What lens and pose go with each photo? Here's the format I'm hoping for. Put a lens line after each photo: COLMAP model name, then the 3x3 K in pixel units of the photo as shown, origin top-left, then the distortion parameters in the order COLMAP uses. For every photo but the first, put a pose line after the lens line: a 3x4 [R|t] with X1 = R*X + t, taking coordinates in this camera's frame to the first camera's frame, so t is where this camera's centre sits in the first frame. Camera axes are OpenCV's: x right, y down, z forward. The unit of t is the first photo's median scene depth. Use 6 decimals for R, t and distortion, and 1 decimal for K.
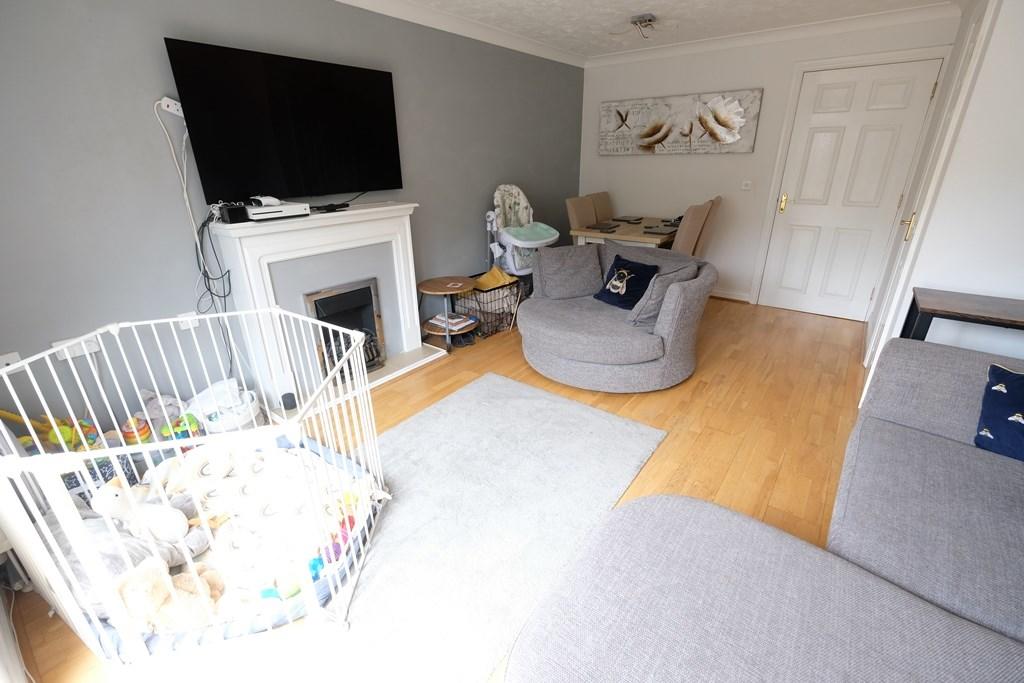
lens RADIAL K [[445.0, 0, 511.1], [0, 445.0, 341.0], [0, 0, 1]] dist [-0.002097, -0.000522]
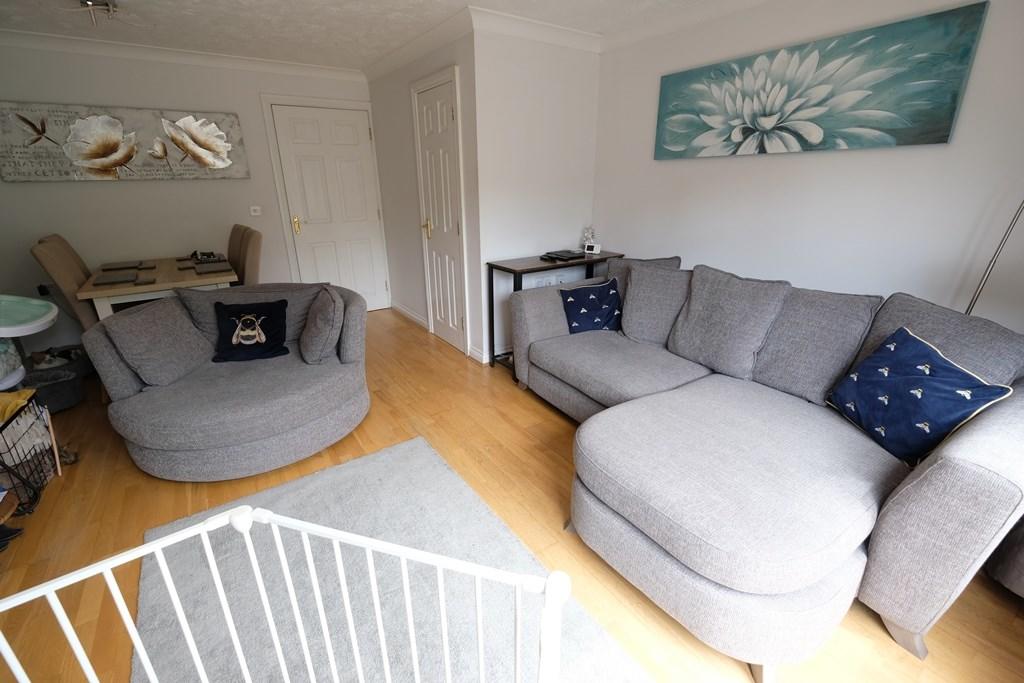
lens RADIAL K [[445.0, 0, 510.7], [0, 445.0, 340.1], [0, 0, 1]] dist [-0.002097, -0.000522]
pose [[0.301926, -0.318576, 0.898527, -0.306111], [0.372431, 0.907031, 0.196445, -0.085703], [-0.877574, 0.275327, 0.392503, 0.228812]]
